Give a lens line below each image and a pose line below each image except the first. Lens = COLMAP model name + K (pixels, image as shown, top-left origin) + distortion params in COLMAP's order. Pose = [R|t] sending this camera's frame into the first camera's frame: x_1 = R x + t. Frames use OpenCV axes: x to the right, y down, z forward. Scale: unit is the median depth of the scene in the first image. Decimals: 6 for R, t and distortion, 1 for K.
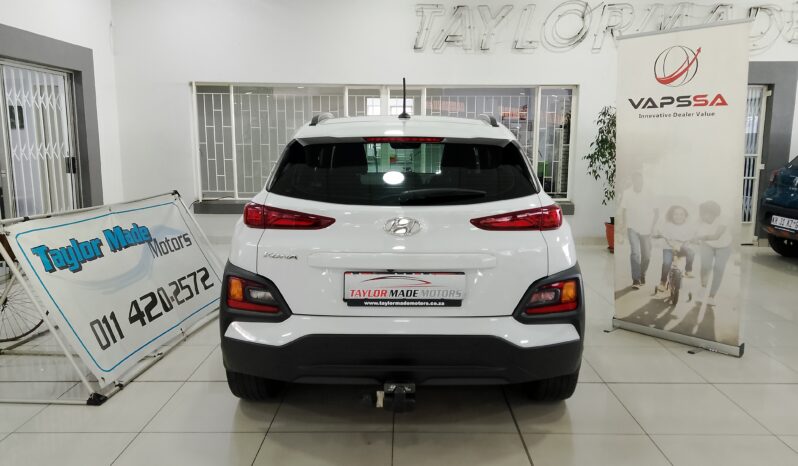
lens RADIAL K [[601.6, 0, 399.0], [0, 601.6, 233.0], [0, 0, 1]] dist [0.105642, -0.135886]
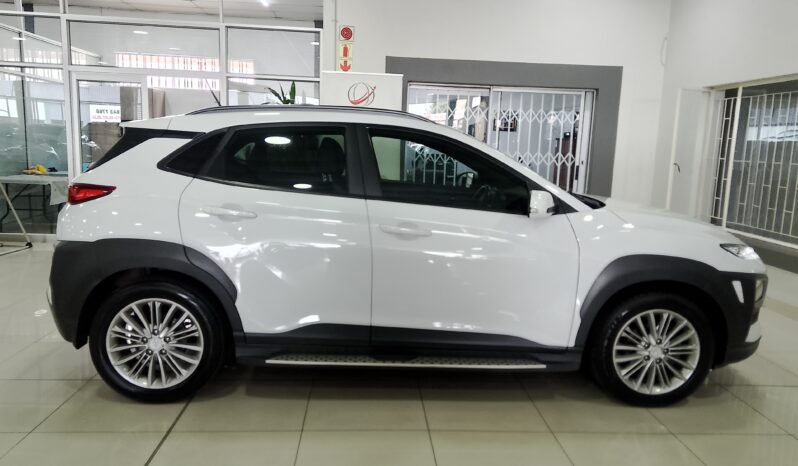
lens RADIAL K [[601.6, 0, 399.0], [0, 601.6, 233.0], [0, 0, 1]] dist [0.105642, -0.135886]
pose [[0.066911, 0.144331, -0.987265, 0.546931], [-0.197290, 0.971860, 0.128708, -0.081413], [0.978059, 0.186166, 0.093504, 0.580869]]
